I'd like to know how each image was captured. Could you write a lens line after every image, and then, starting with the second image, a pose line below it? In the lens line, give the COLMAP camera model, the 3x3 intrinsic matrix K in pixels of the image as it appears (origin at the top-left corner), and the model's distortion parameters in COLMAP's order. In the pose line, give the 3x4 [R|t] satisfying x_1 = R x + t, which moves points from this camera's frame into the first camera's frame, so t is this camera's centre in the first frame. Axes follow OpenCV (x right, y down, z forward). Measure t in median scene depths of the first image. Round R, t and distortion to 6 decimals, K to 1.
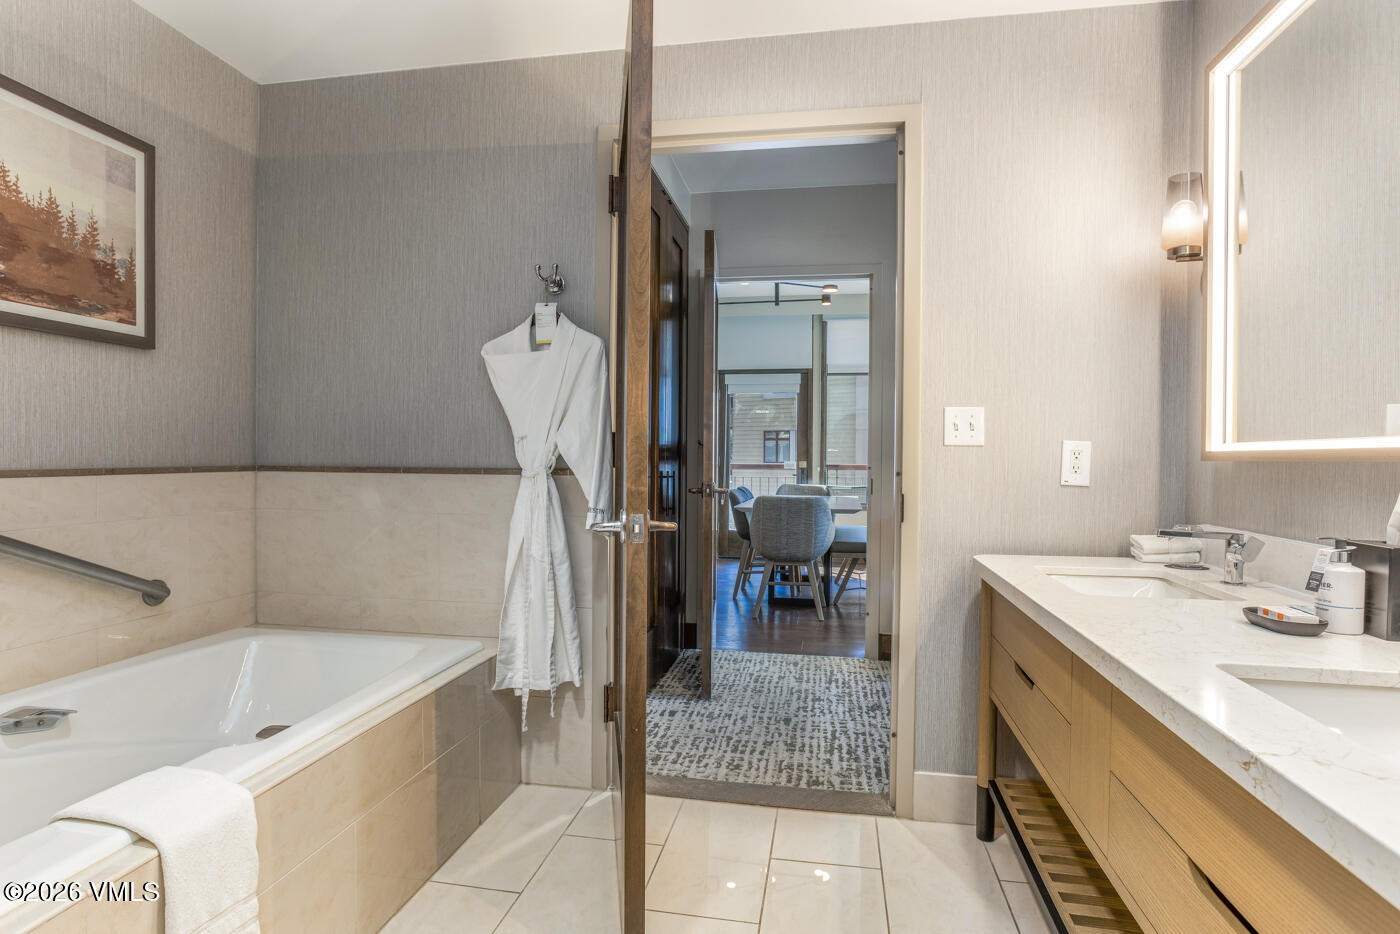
lens RADIAL K [[768.3, 0, 700.3], [0, 768.3, 465.3], [0, 0, 1]] dist [-0.028863, 0.012293]
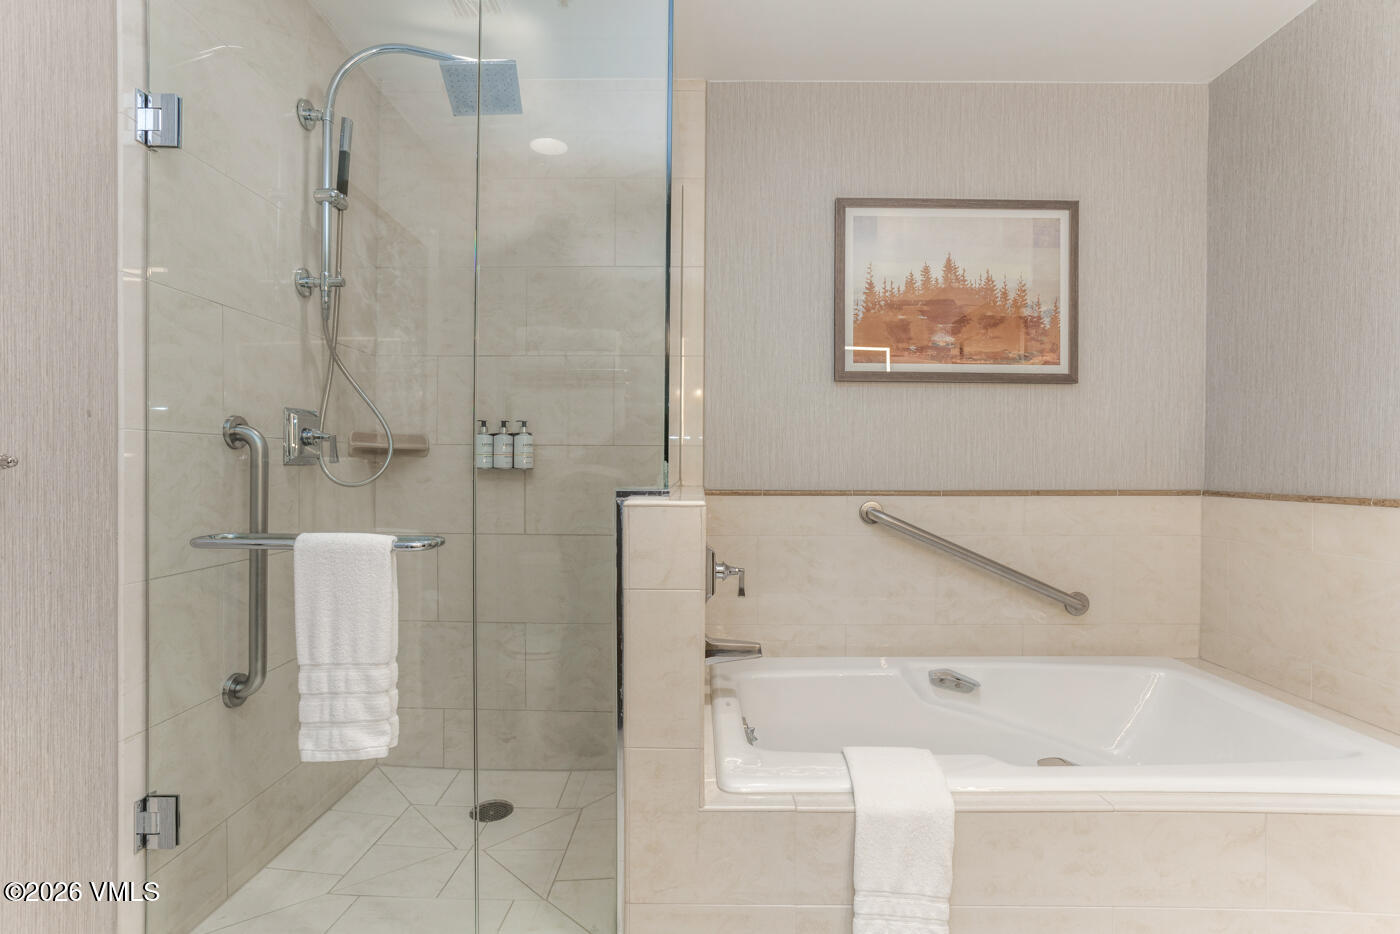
lens RADIAL K [[686.3, 0, 696.4], [0, 686.3, 471.1], [0, 0, 1]] dist [-0.011765, 0.011538]
pose [[0.163896, -0.001895, -0.986476, 0.183343], [-0.014497, 0.999886, -0.004329, -0.013279], [0.986371, 0.015010, 0.163849, 0.306283]]
